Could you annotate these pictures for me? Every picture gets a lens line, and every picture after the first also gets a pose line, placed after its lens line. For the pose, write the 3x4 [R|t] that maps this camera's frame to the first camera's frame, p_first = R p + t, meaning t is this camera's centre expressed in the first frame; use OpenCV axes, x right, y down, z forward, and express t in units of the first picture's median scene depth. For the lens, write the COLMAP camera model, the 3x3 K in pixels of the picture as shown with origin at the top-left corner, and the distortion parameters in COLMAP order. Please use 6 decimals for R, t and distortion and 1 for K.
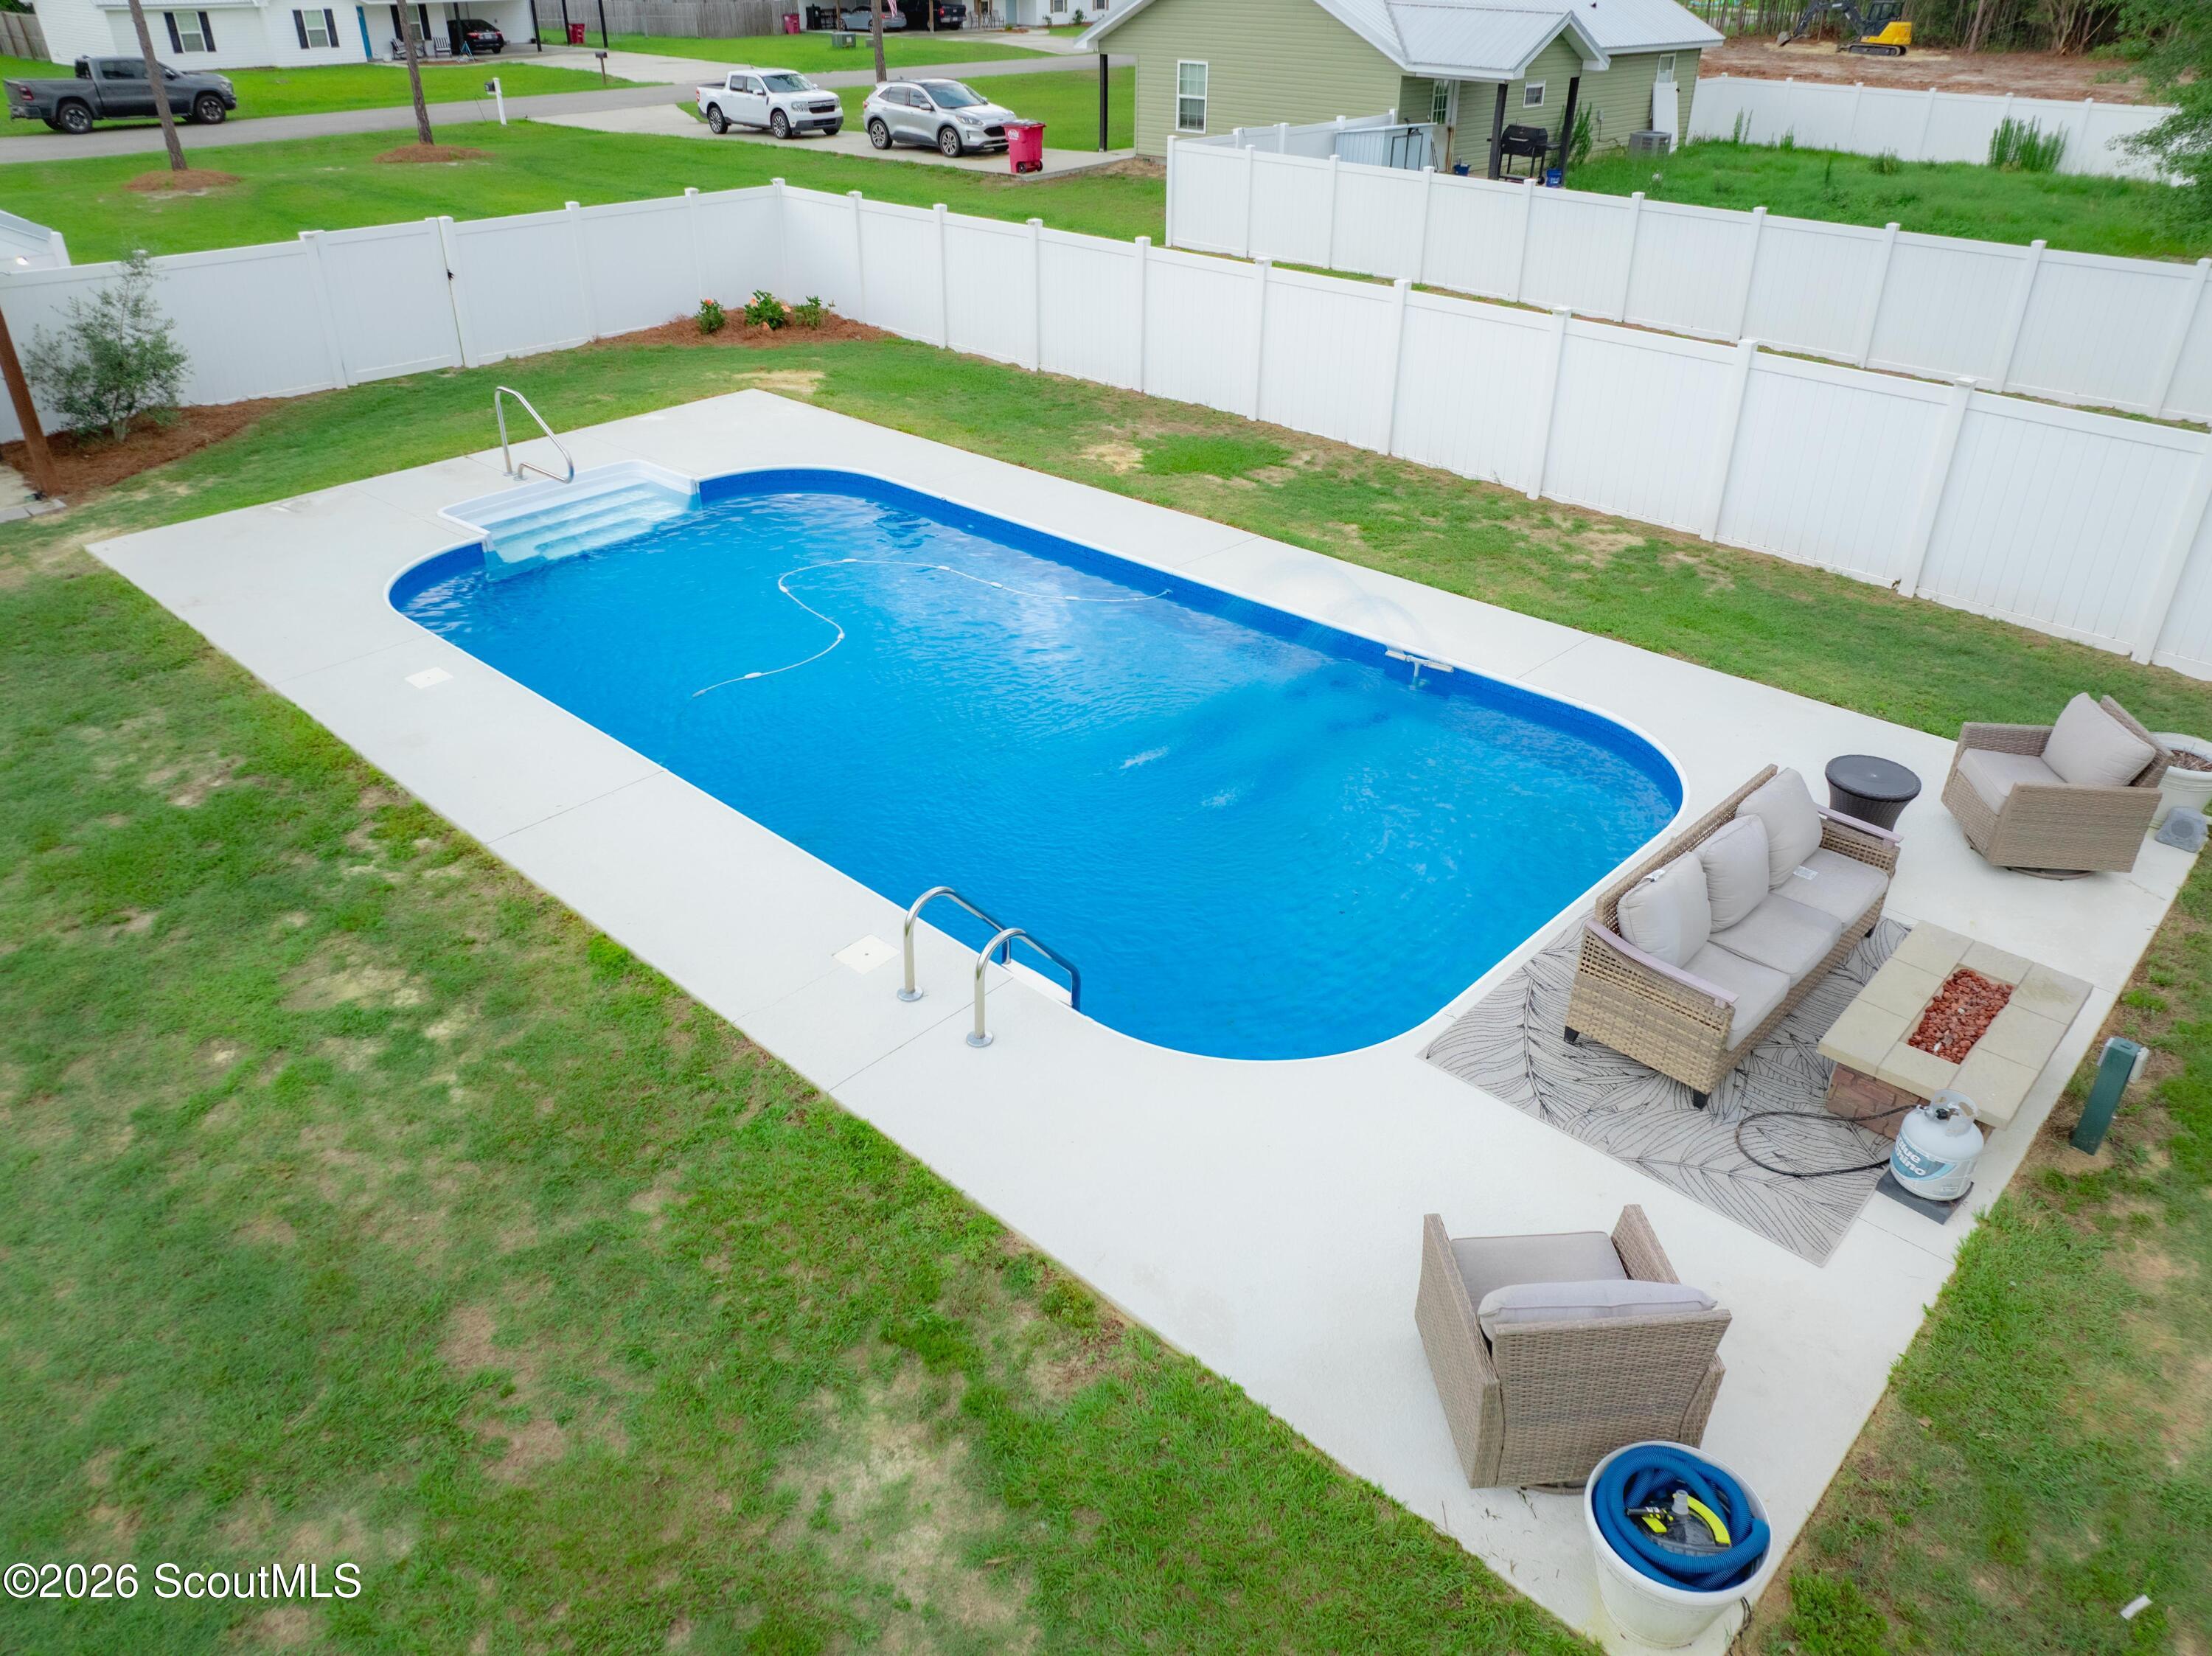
lens RADIAL K [[1556.2, 0, 1106.5], [0, 1556.2, 821.1], [0, 0, 1]] dist [-0.040461, 0.003051]
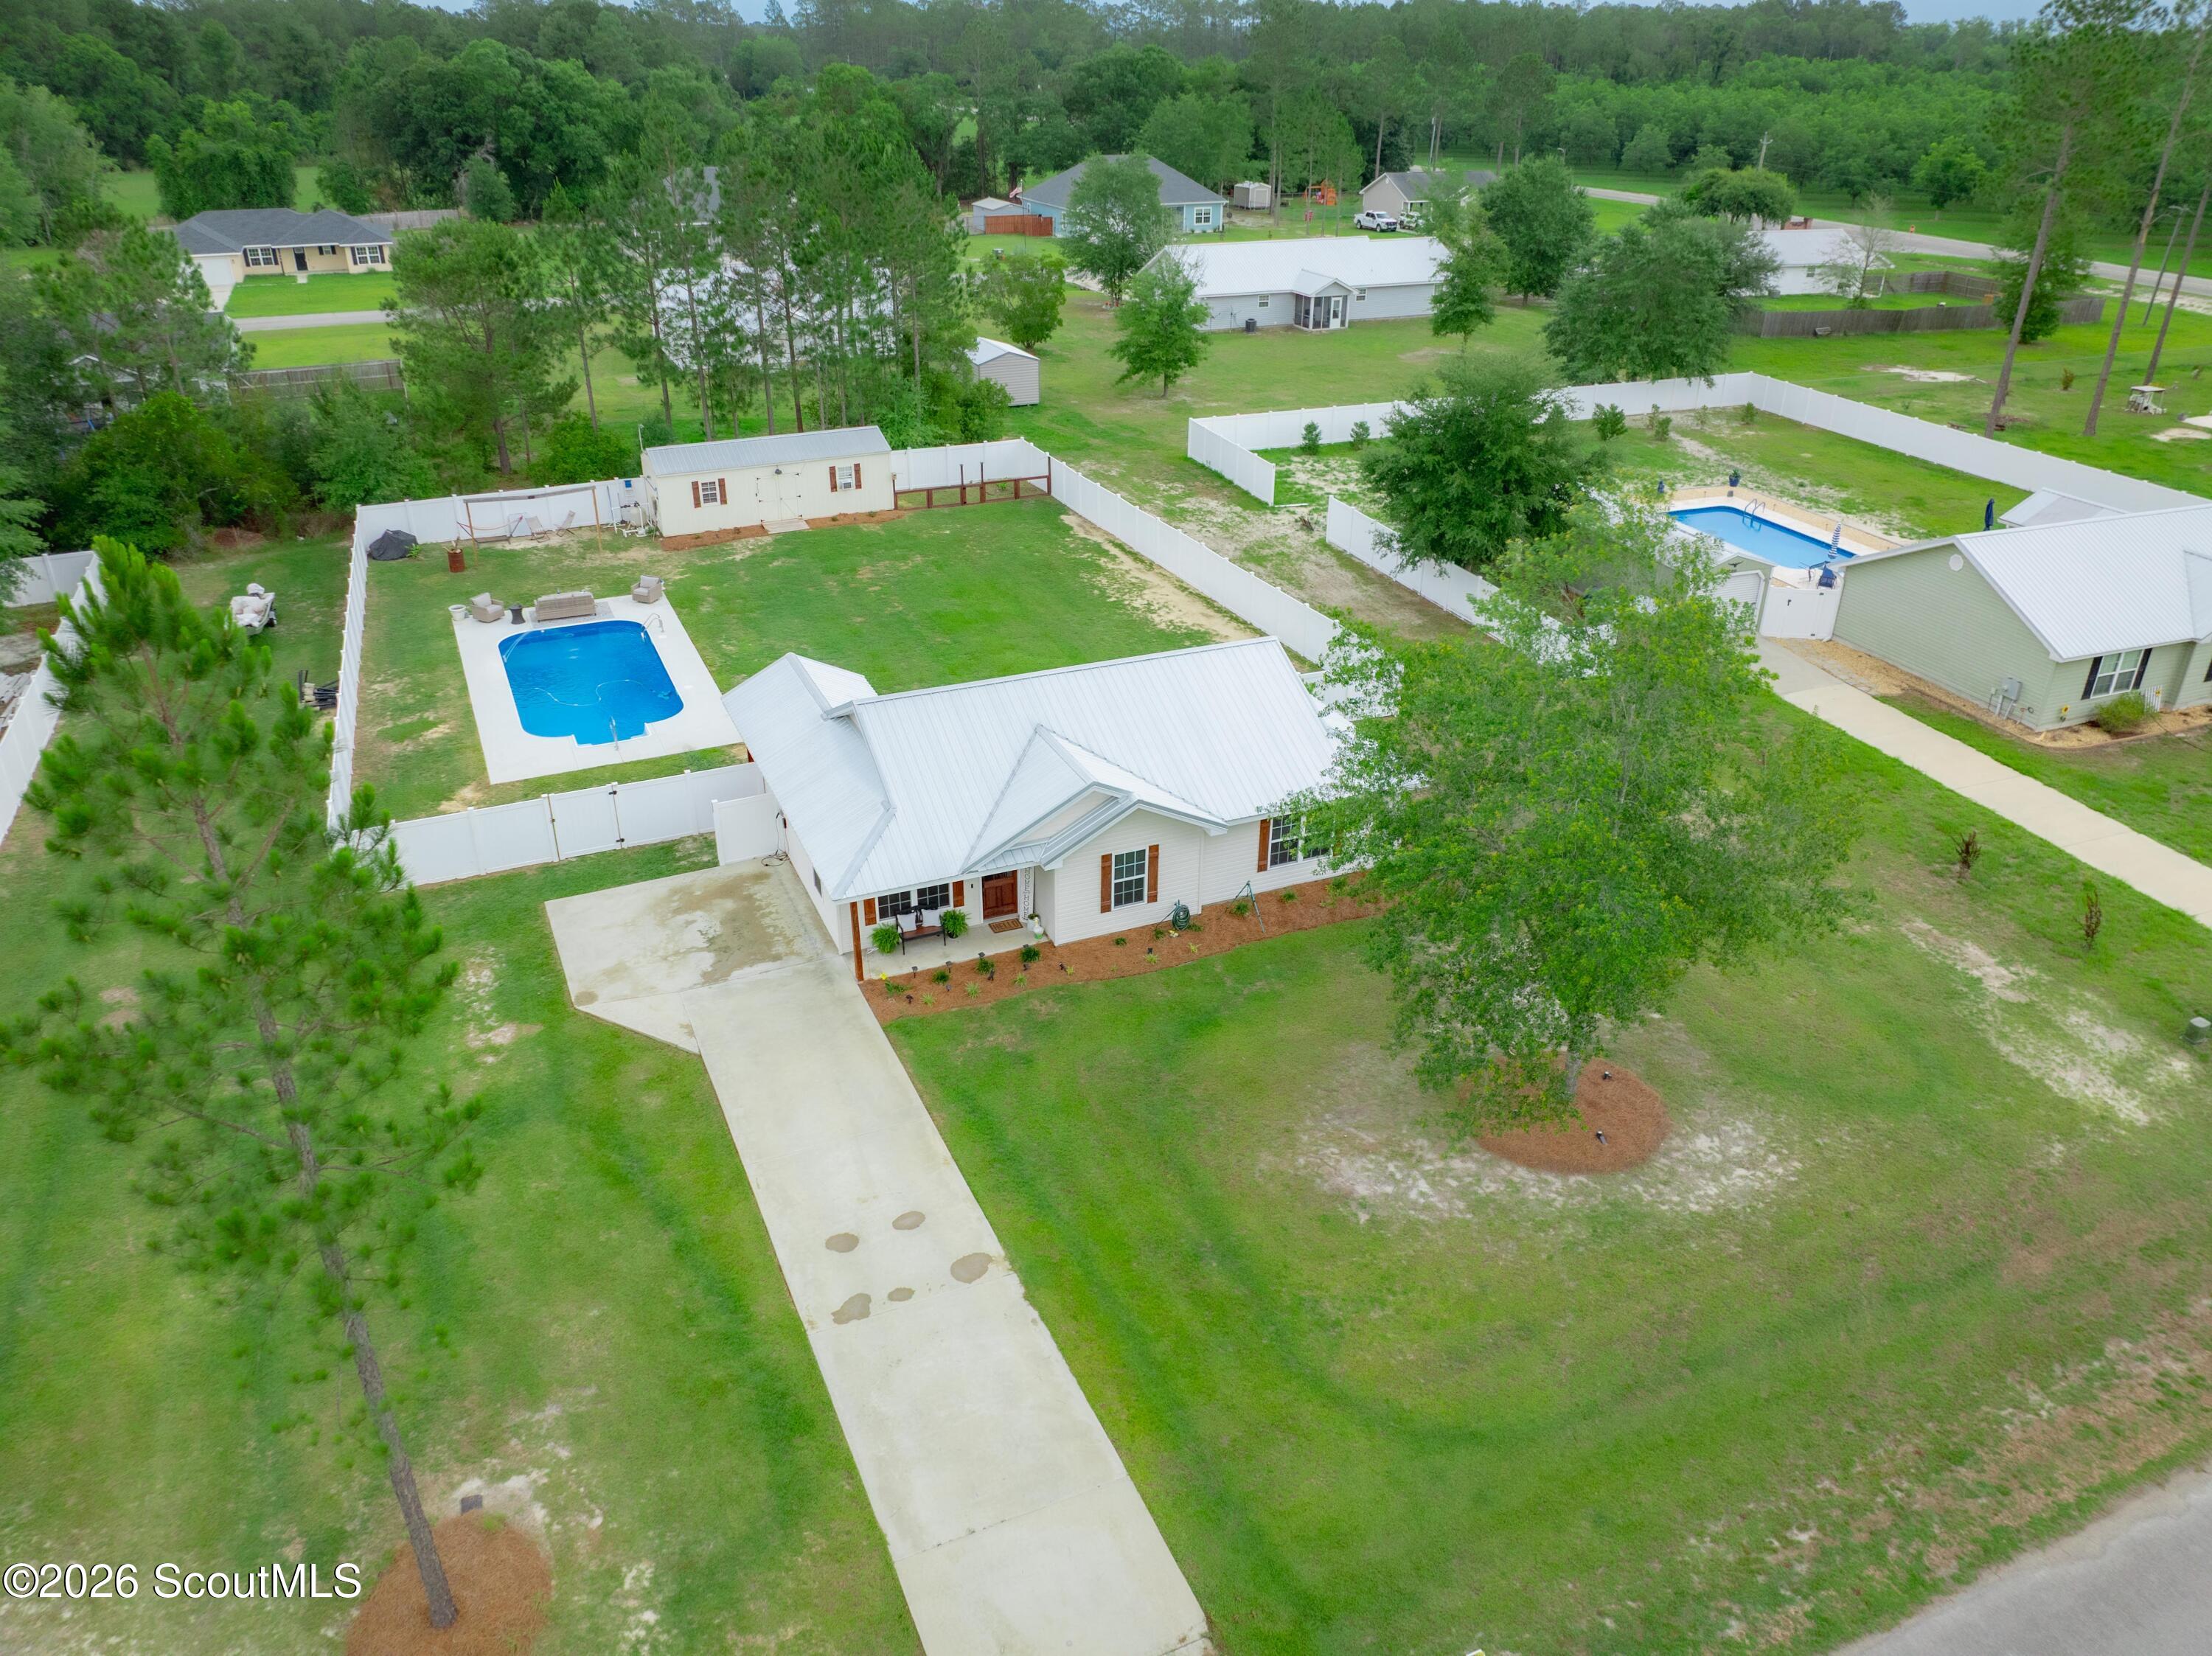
lens RADIAL K [[1556.2, 0, 1106.5], [0, 1556.2, 821.1], [0, 0, 1]] dist [-0.040461, 0.003051]
pose [[-0.920385, -0.193653, 0.339691, -2.372508], [0.180488, 0.560253, 0.808419, -2.474403], [-0.346866, 0.805366, -0.480696, 2.294719]]
